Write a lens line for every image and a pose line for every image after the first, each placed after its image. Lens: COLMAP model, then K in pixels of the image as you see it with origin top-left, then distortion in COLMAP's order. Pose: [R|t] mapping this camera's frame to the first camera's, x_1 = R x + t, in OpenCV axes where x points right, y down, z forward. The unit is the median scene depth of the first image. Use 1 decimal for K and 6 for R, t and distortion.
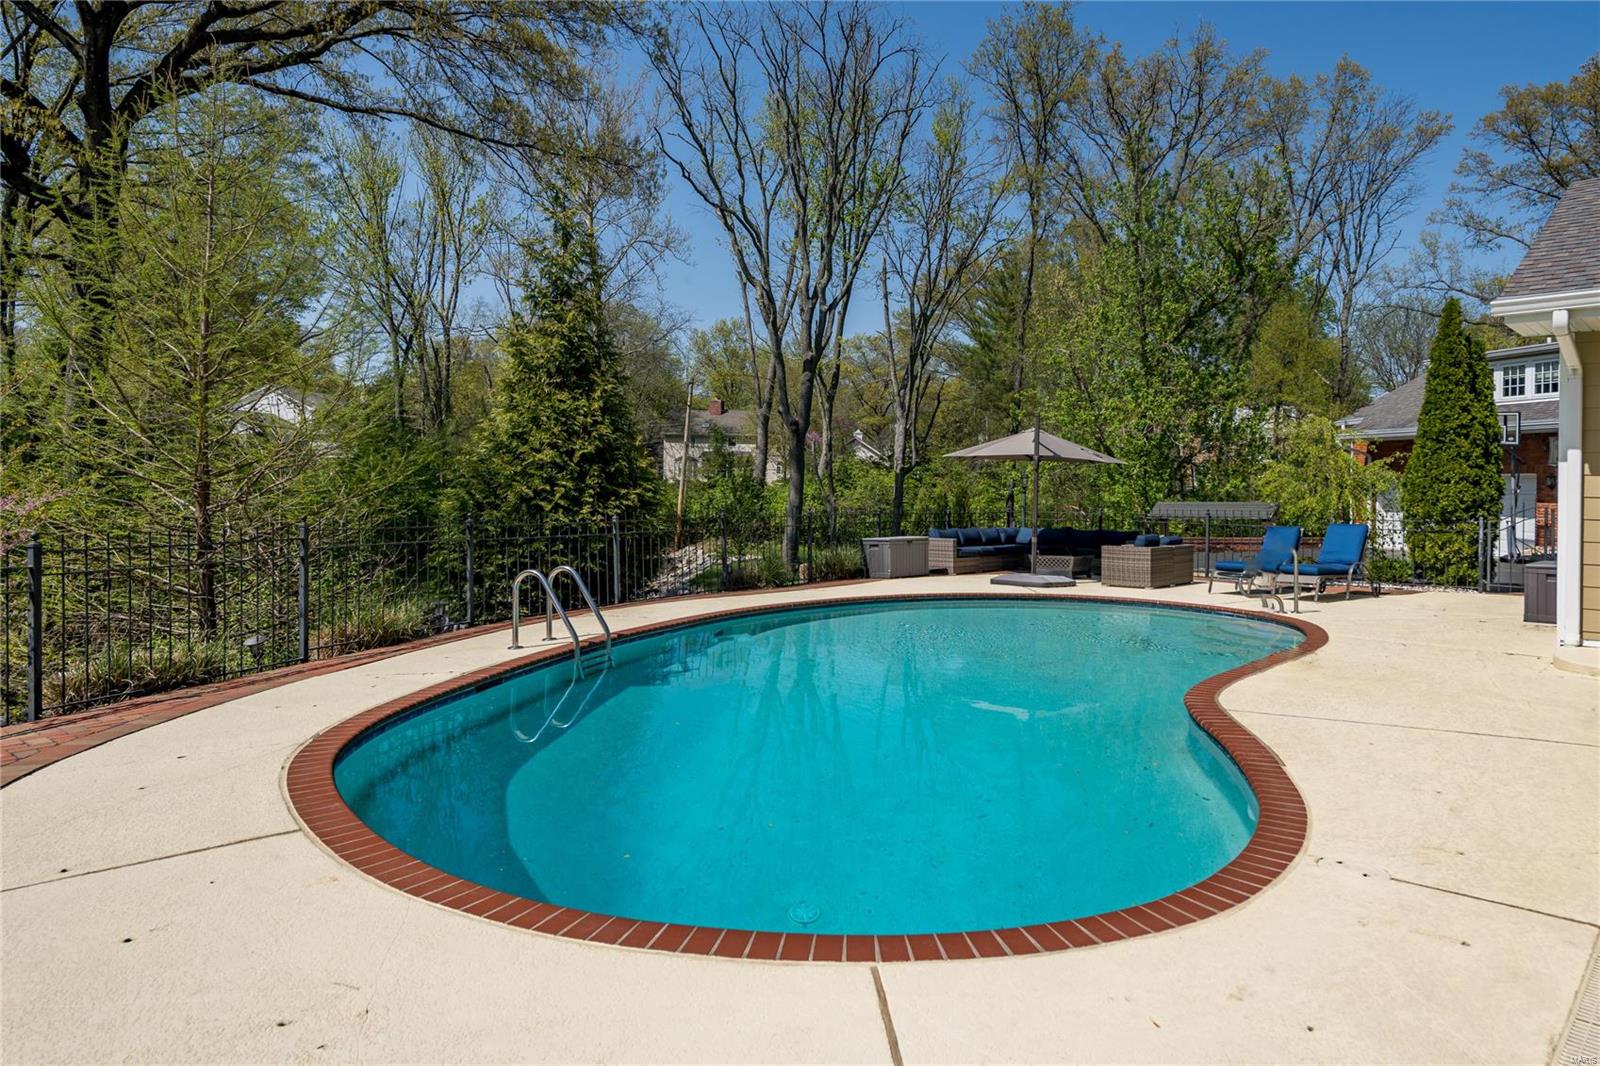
lens RADIAL K [[967.8, 0, 798.6], [0, 967.8, 527.9], [0, 0, 1]] dist [-0.005931, -0.001581]
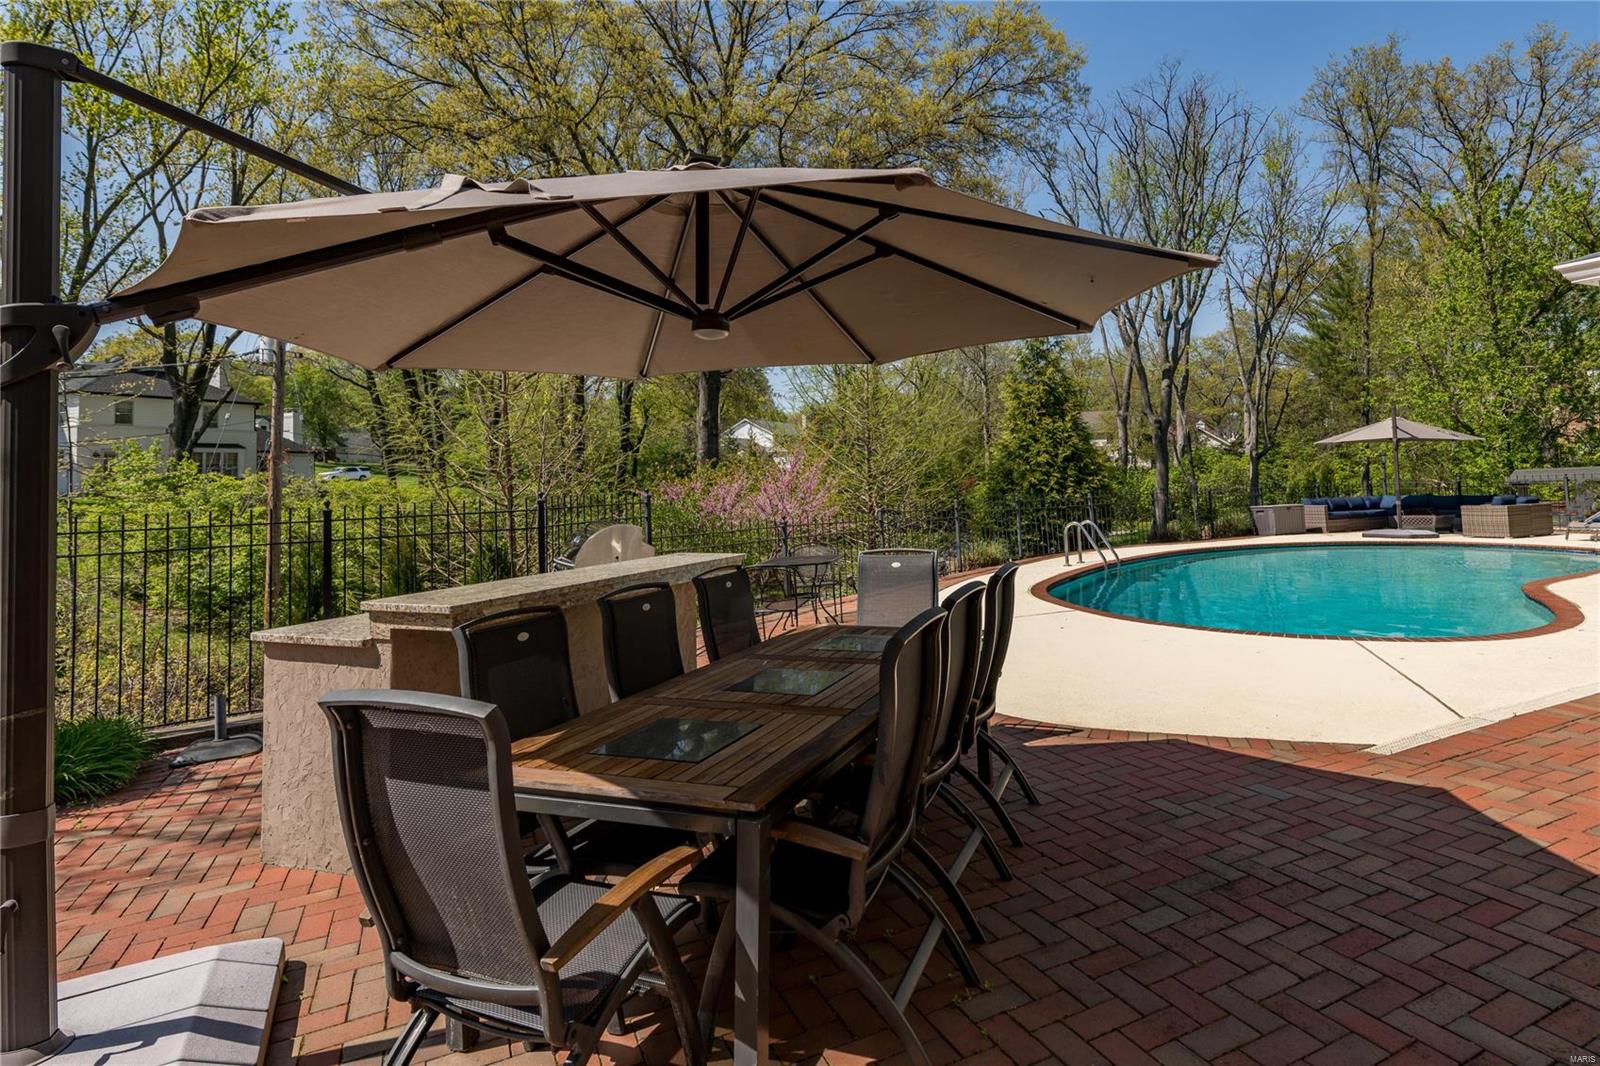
lens RADIAL K [[801.0, 0, 827.8], [0, 801.0, 465.8], [0, 0, 1]] dist [-0.008534, -0.003661]
pose [[0.930581, -0.049142, -0.362773, -0.033940], [0.026970, 0.997459, -0.065935, 0.005230], [0.365092, 0.051573, 0.929542, -0.118765]]
